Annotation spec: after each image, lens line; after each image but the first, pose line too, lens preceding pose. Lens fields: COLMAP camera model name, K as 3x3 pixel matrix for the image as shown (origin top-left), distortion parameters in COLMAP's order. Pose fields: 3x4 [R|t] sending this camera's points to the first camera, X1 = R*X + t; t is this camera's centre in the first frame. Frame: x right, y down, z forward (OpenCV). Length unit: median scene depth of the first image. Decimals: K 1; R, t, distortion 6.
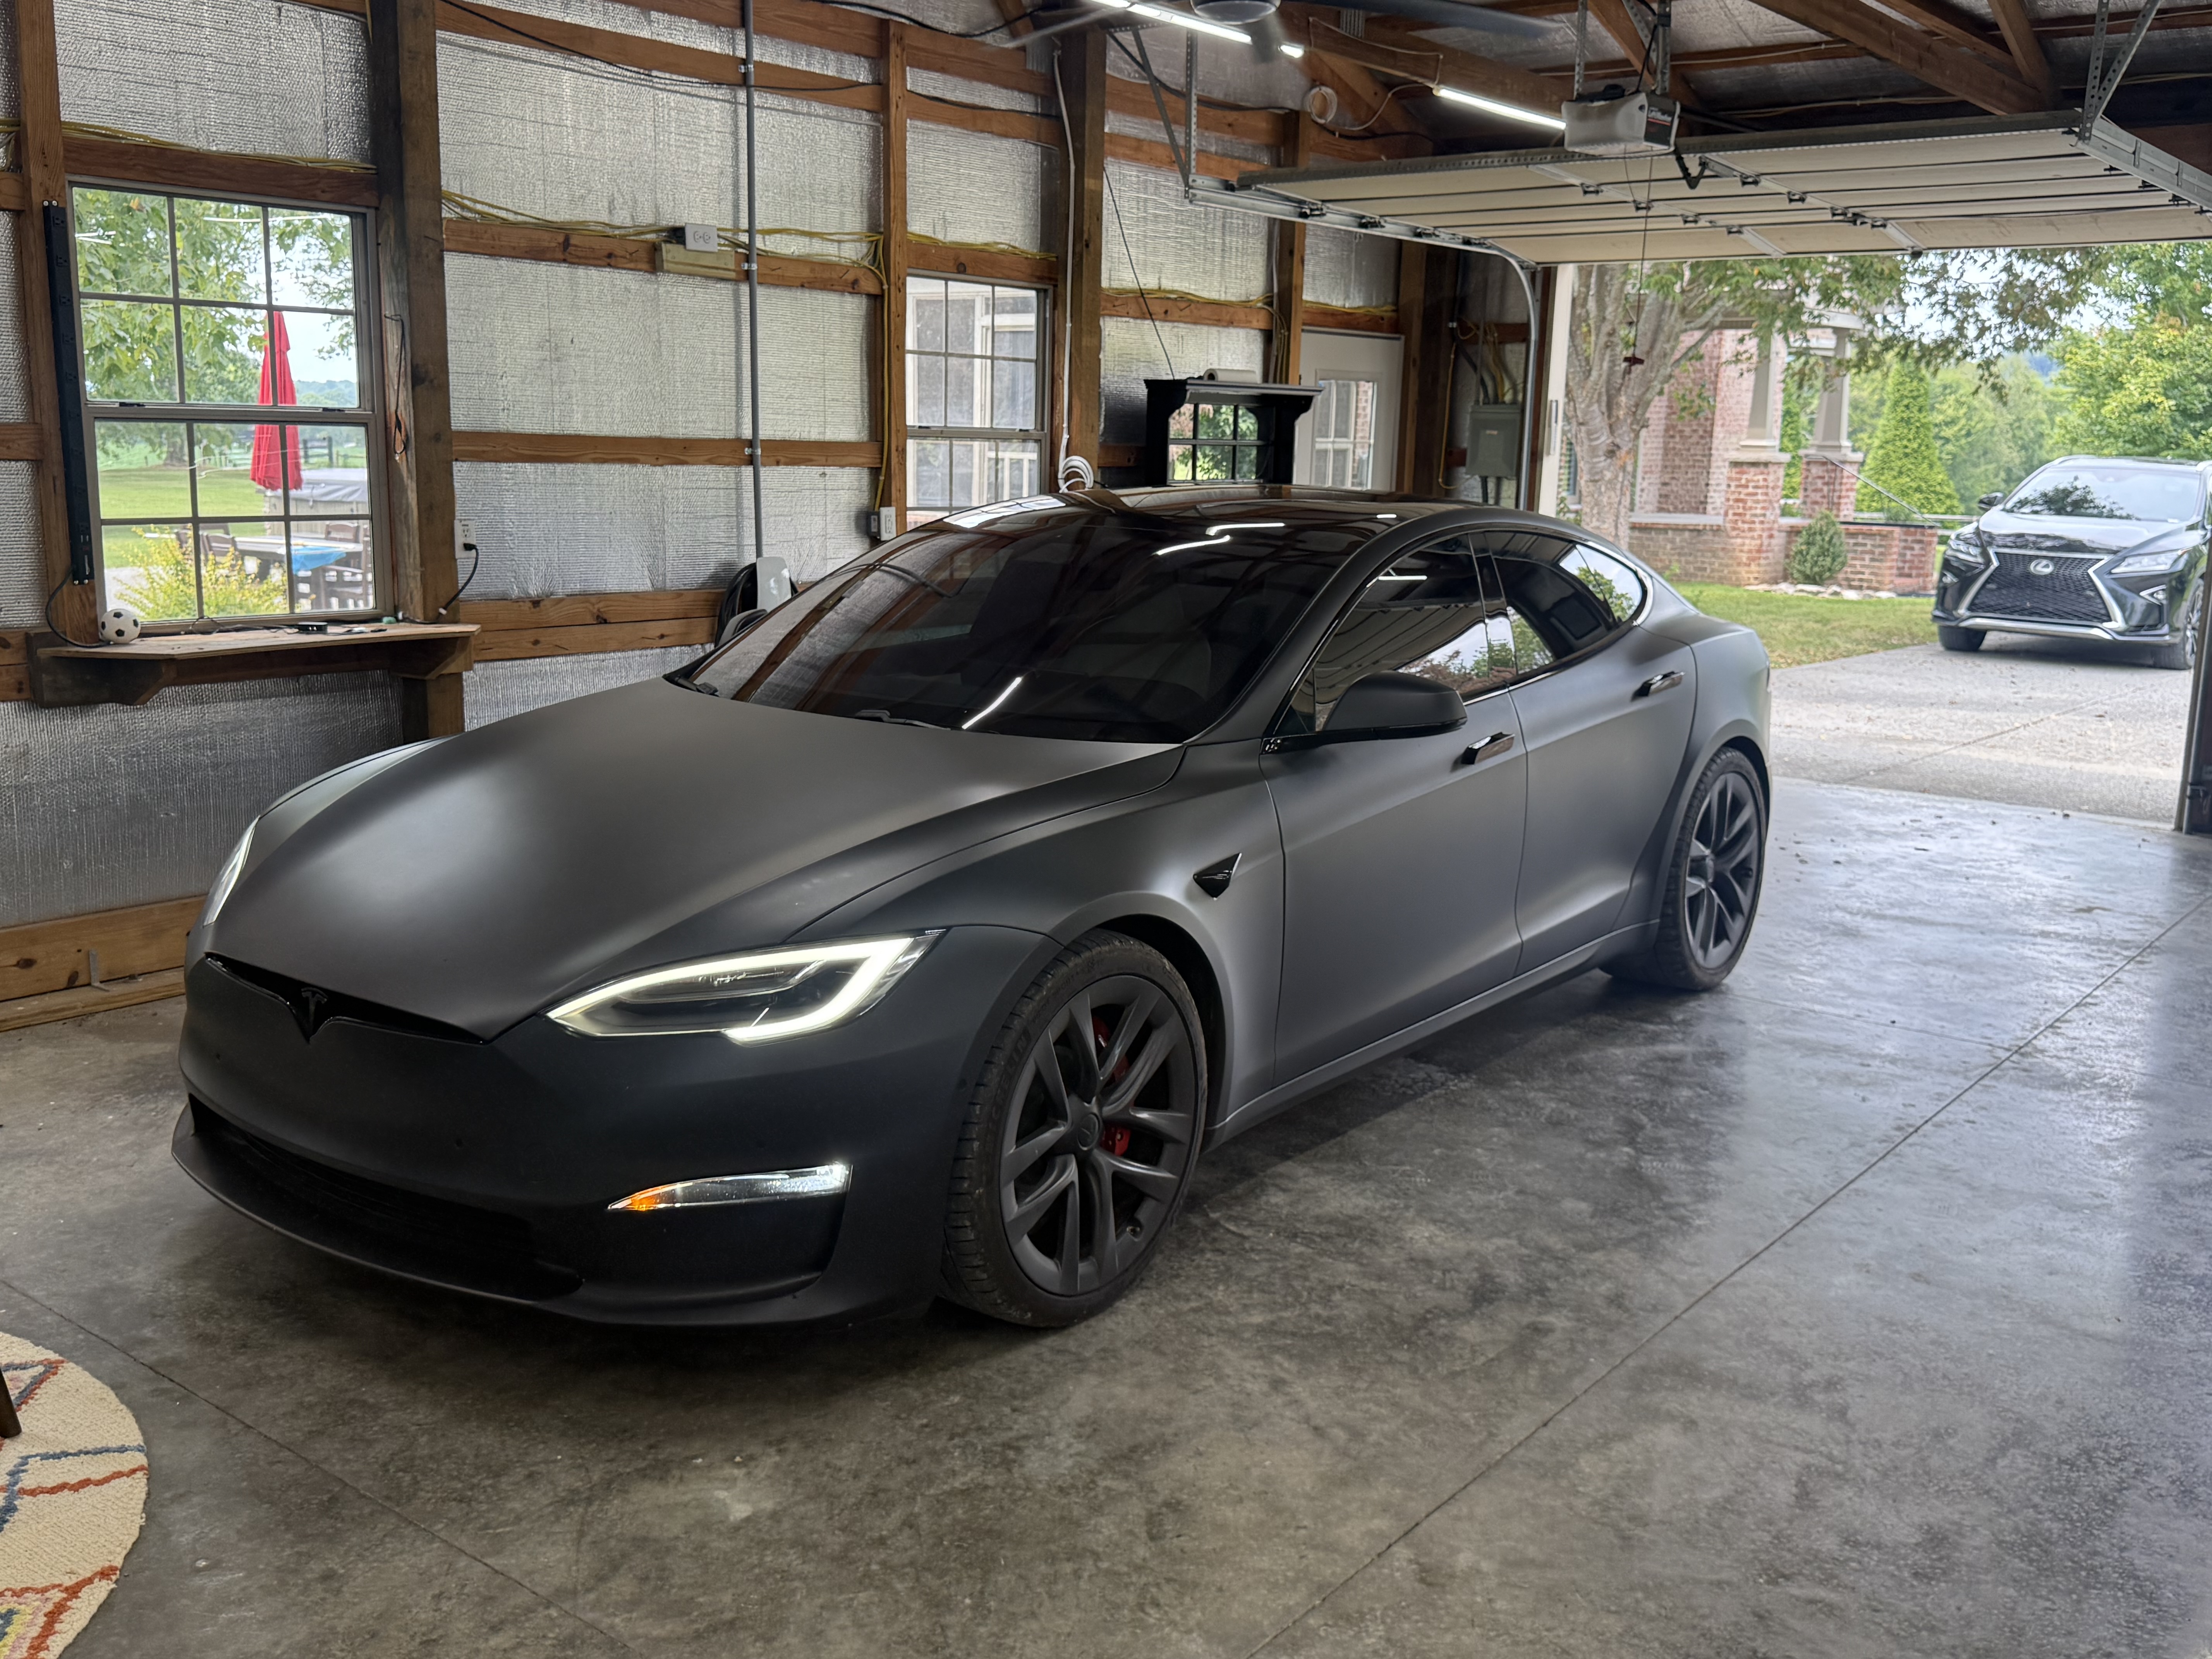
lens RADIAL K [[2022.4, 0, 1106.0], [0, 2022.4, 829.5], [0, 0, 1]] dist [0.104172, -0.213599]
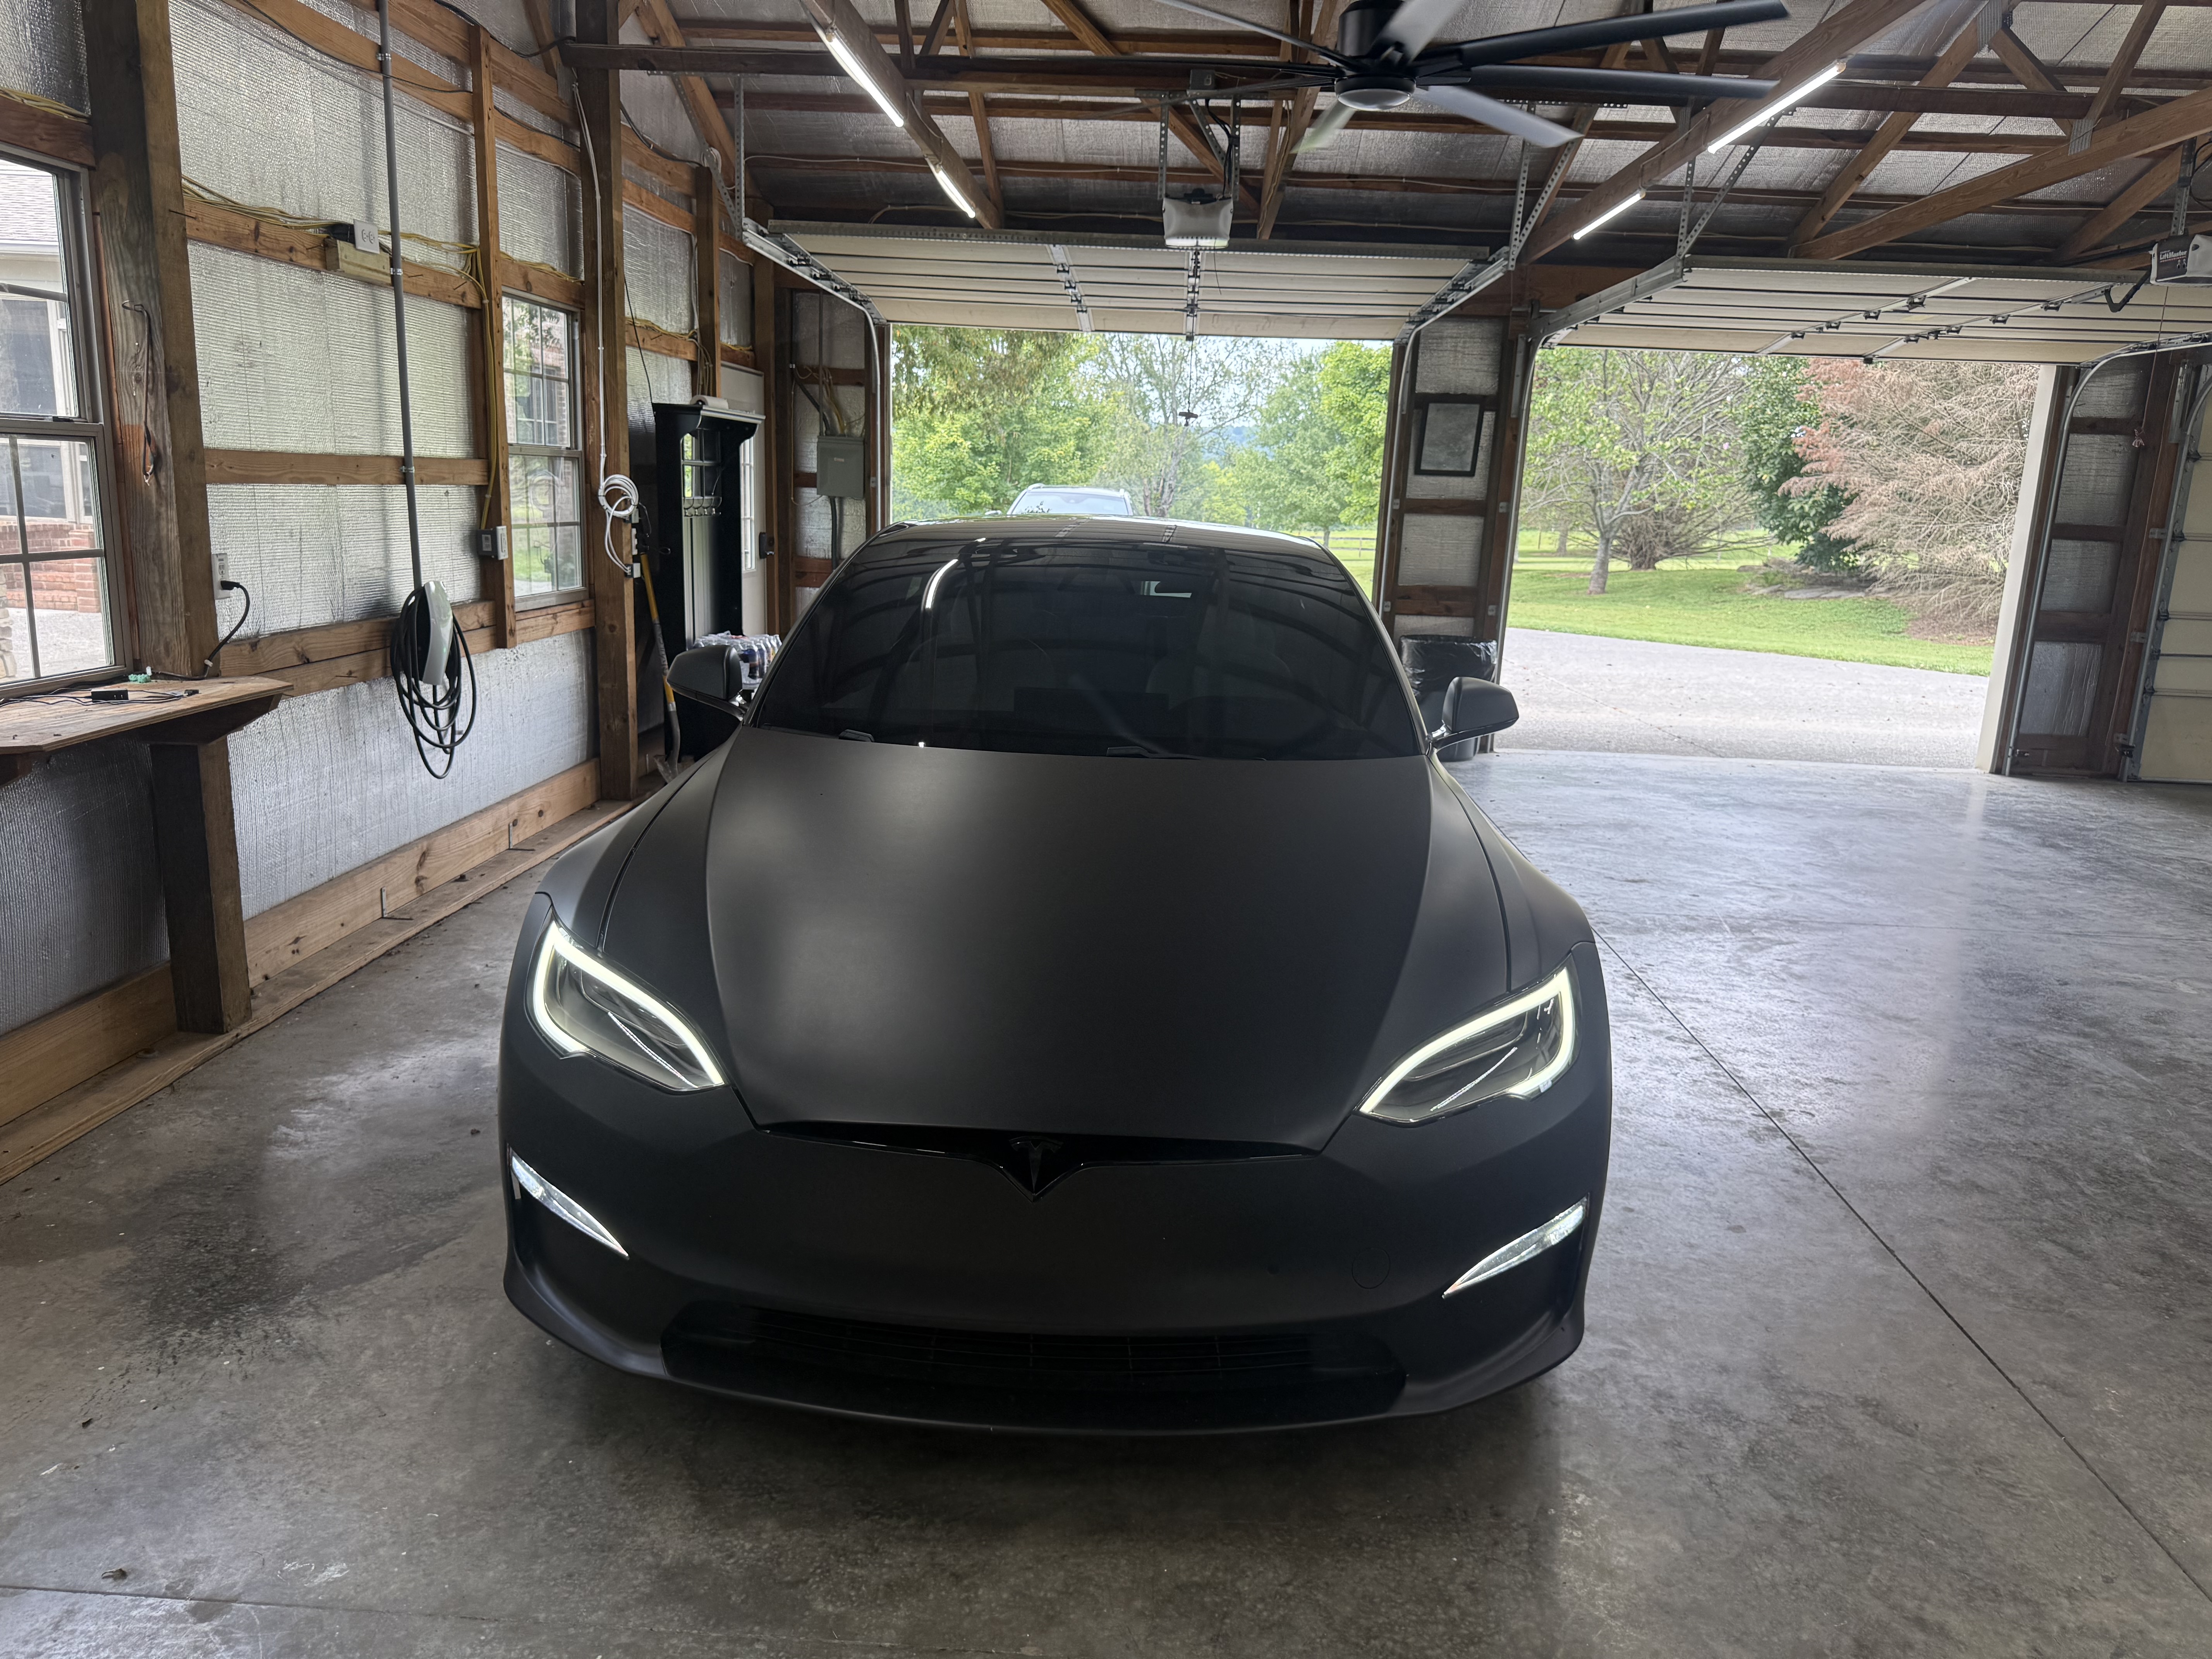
lens RADIAL K [[1574.5, 0, 1106.0], [0, 1574.5, 829.5], [0, 0, 1]] dist [-0.000681, -0.003427]
pose [[0.811486, -0.115076, 0.572930, -0.369258], [0.088721, 0.993315, 0.073849, -0.048858], [-0.577598, -0.009096, 0.816271, 0.231603]]
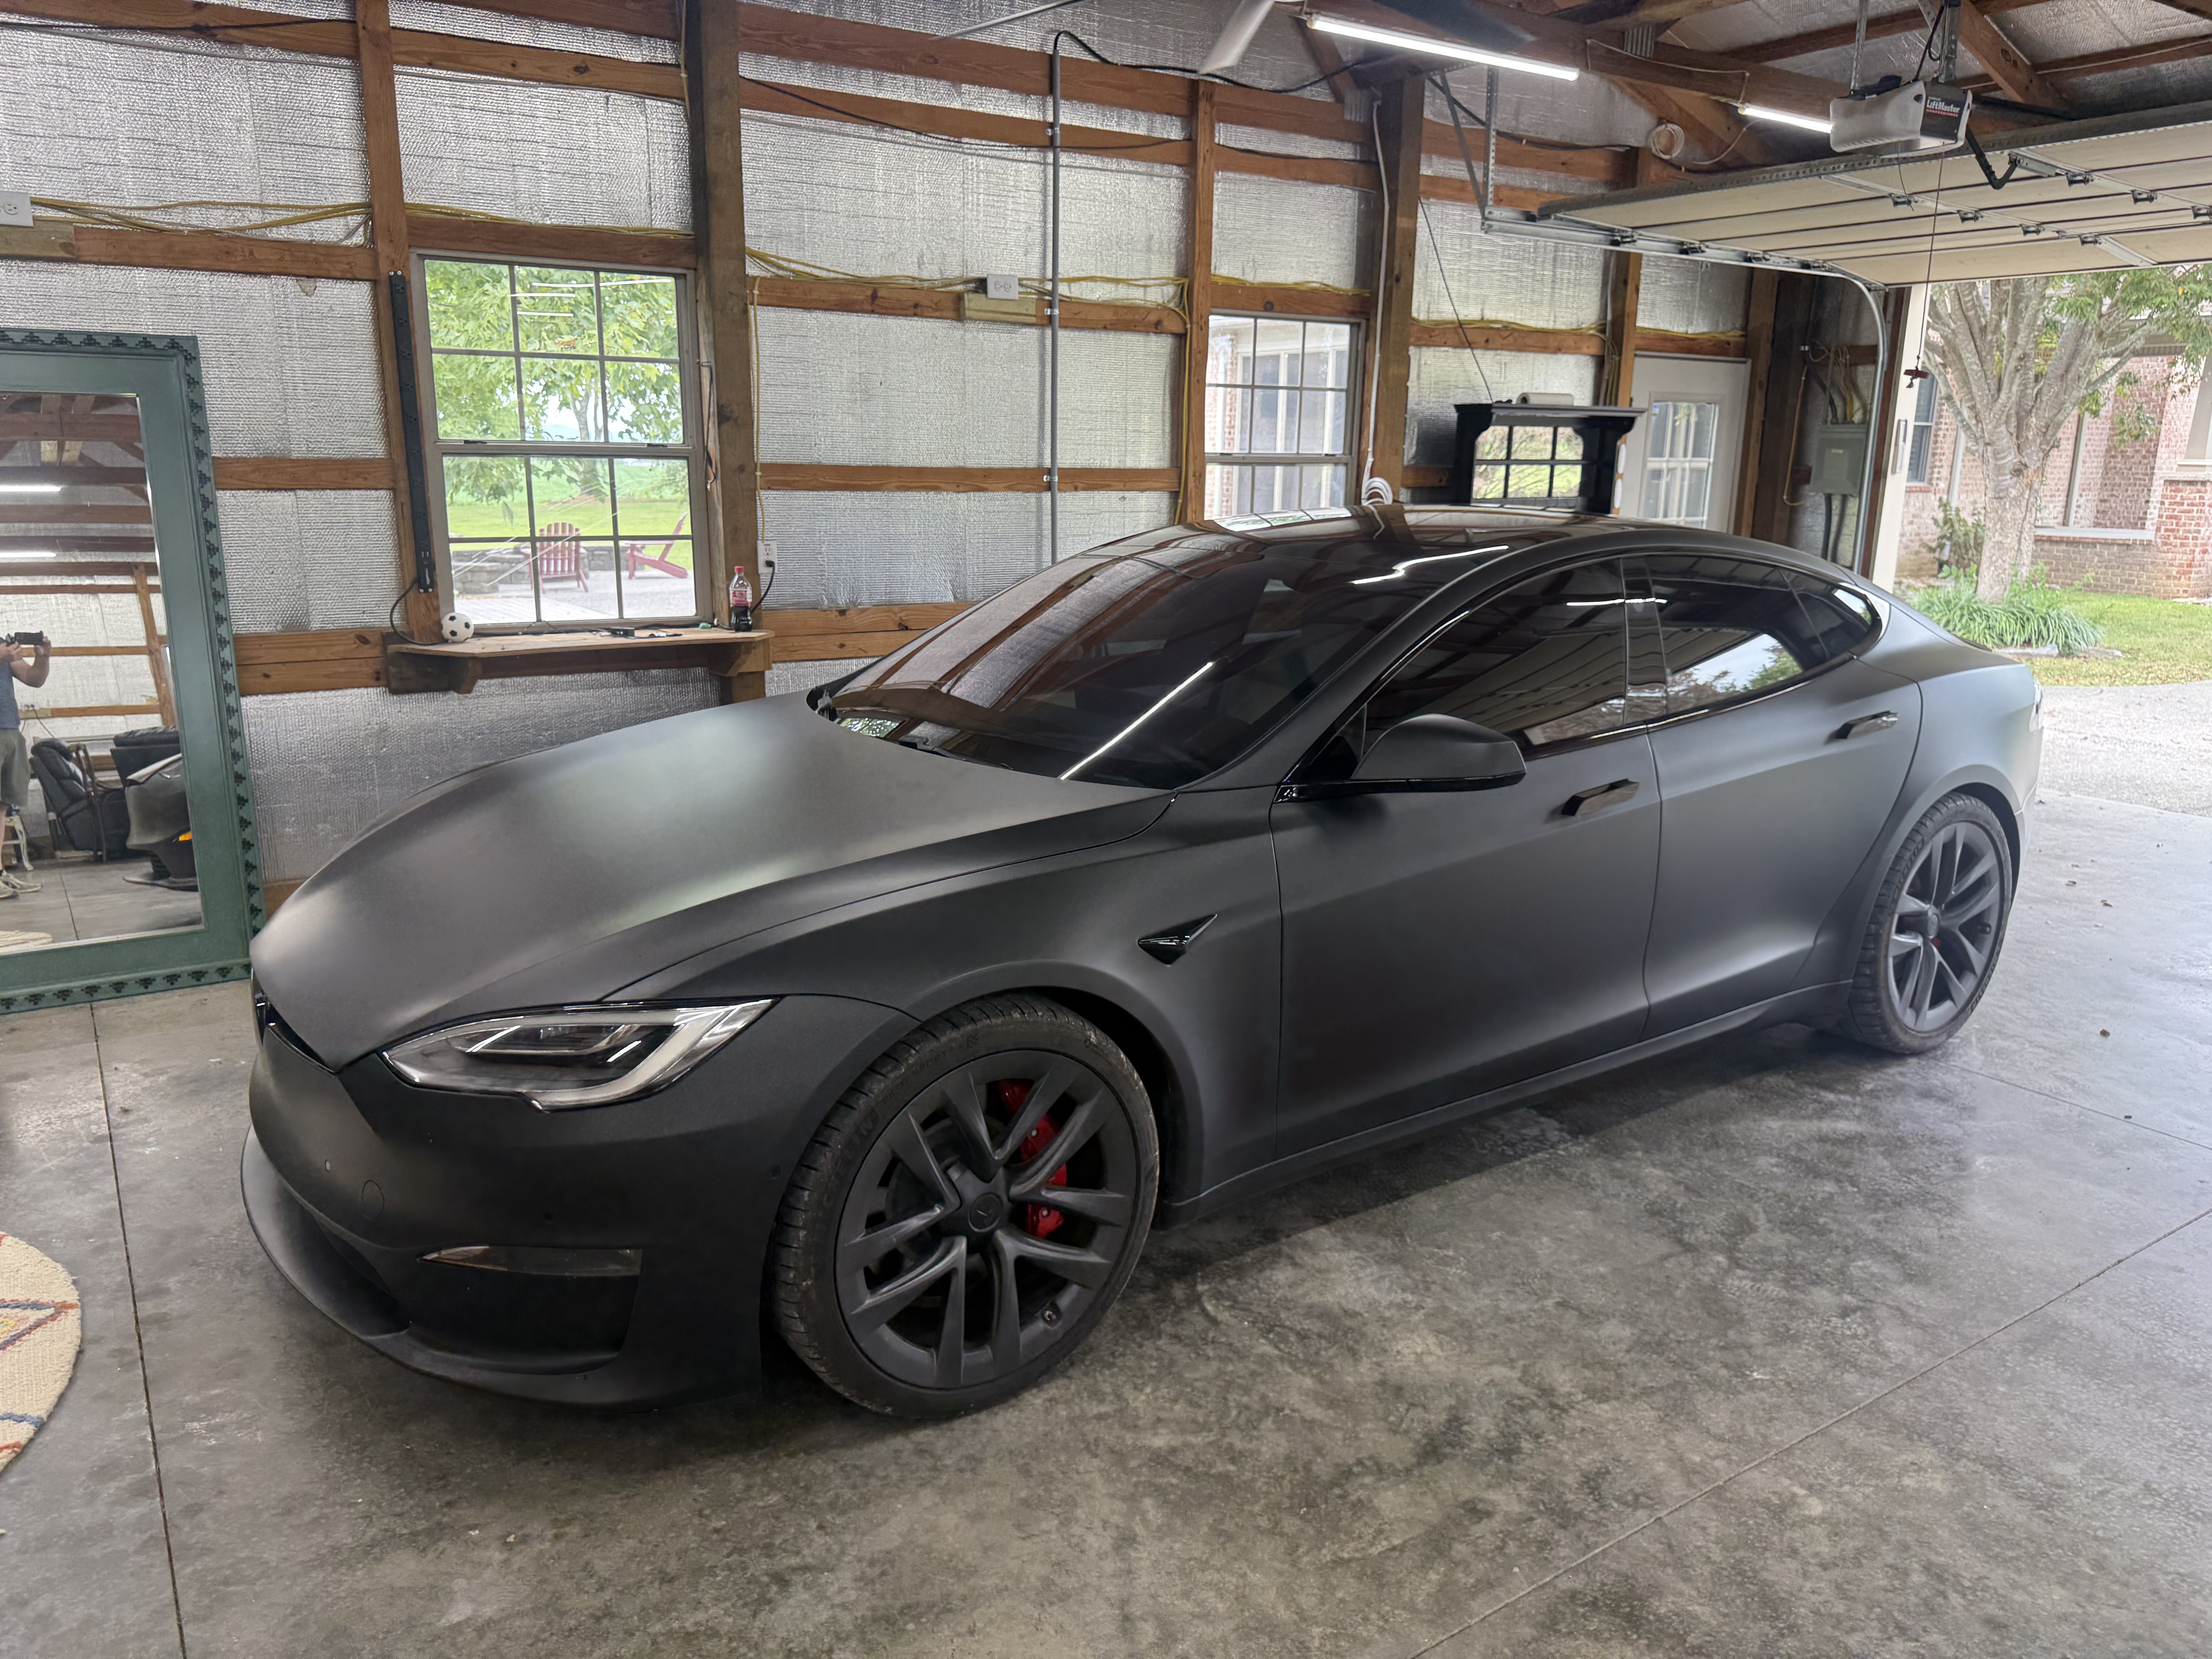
lens RADIAL K [[1575.2, 0, 1093.2], [0, 1575.2, 833.6], [0, 0, 1]] dist [0.028410, -0.044351]
pose [[0.951571, 0.059768, -0.301563, 0.131453], [-0.048128, 0.997786, 0.045890, -0.031934], [0.303638, -0.029154, 0.952341, 0.180230]]
